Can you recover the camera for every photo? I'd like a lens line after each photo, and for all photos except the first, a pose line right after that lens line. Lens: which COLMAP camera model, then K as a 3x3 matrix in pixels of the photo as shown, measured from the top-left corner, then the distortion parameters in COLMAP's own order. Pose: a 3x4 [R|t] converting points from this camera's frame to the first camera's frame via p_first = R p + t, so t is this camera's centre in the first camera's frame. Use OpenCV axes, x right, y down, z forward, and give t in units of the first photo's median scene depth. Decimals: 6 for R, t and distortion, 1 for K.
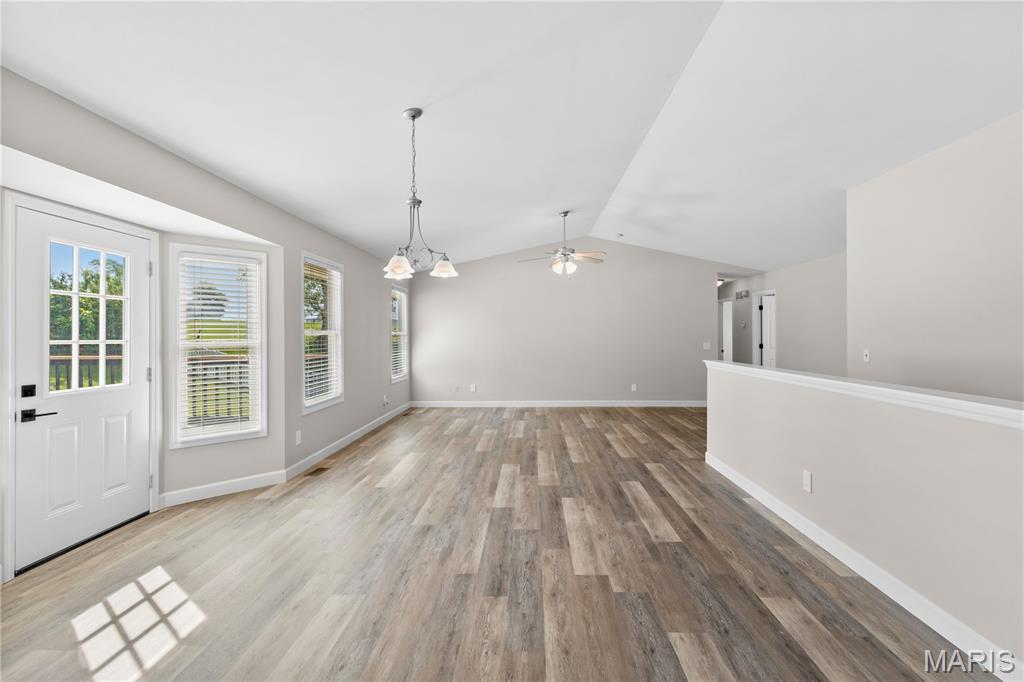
lens RADIAL K [[471.9, 0, 520.0], [0, 471.9, 330.9], [0, 0, 1]] dist [0.002272, 0.000175]
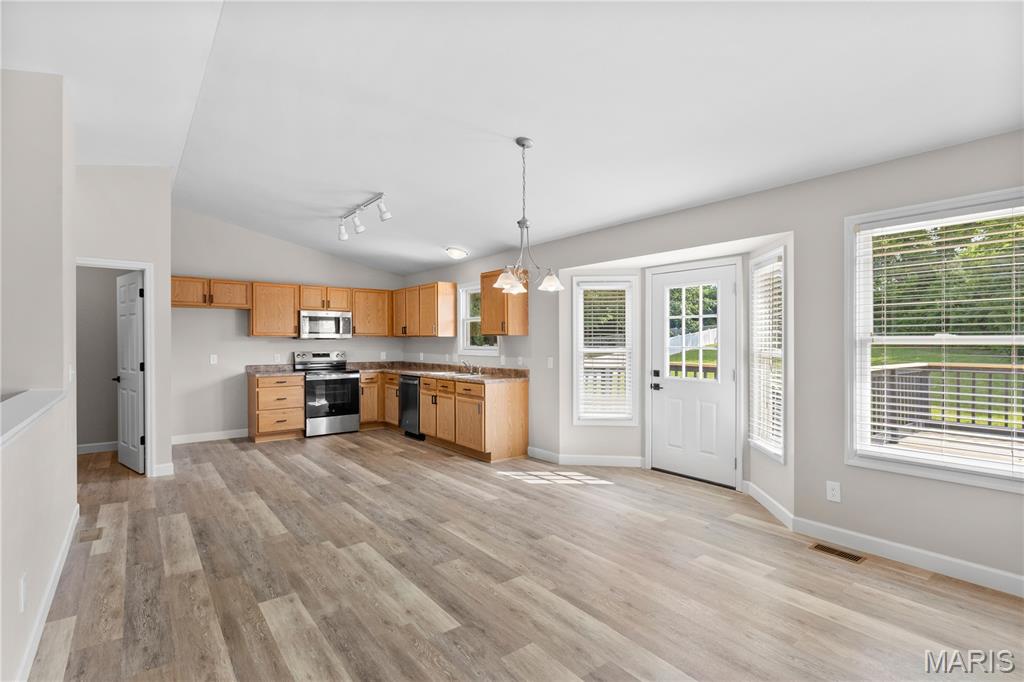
lens RADIAL K [[492.2, 0, 516.6], [0, 492.2, 343.4], [0, 0, 1]] dist [-0.001528, 0.001003]
pose [[-0.773594, 0.005169, -0.633660, 0.449501], [0.008114, 0.999966, -0.001750, 0.007905], [0.633629, -0.006495, -0.773610, 1.630652]]
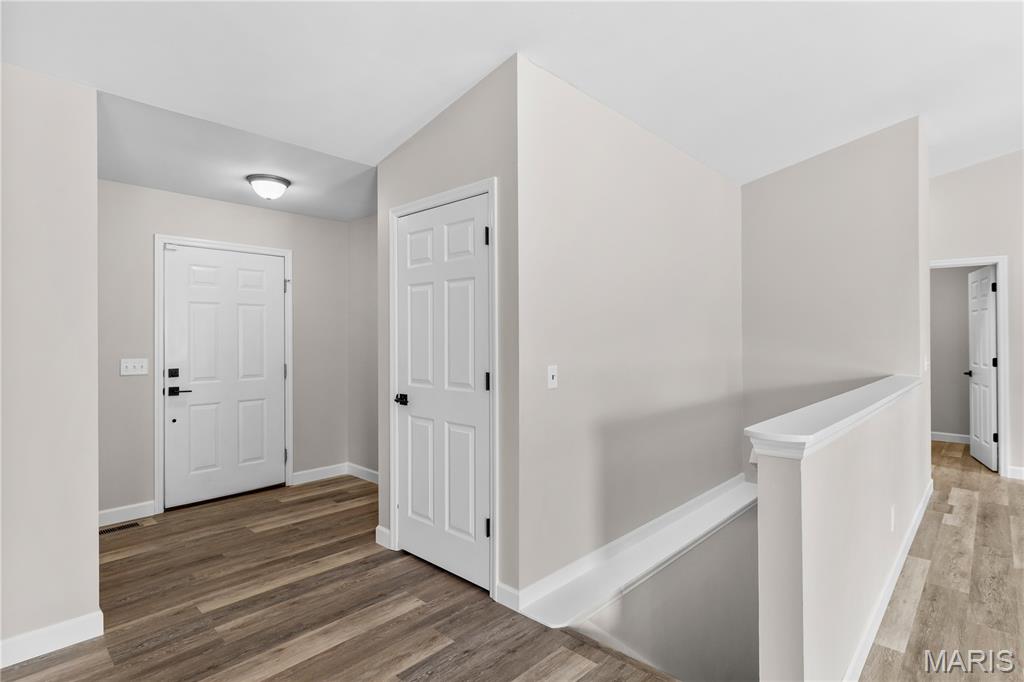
lens RADIAL K [[511.1, 0, 514.5], [0, 511.1, 335.1], [0, 0, 1]] dist [-0.000276, -0.000333]
pose [[-0.746640, 0.005794, 0.665203, 0.439681], [-0.004372, 0.999898, -0.013617, 0.012774], [-0.665214, -0.013076, -0.746538, 1.828537]]
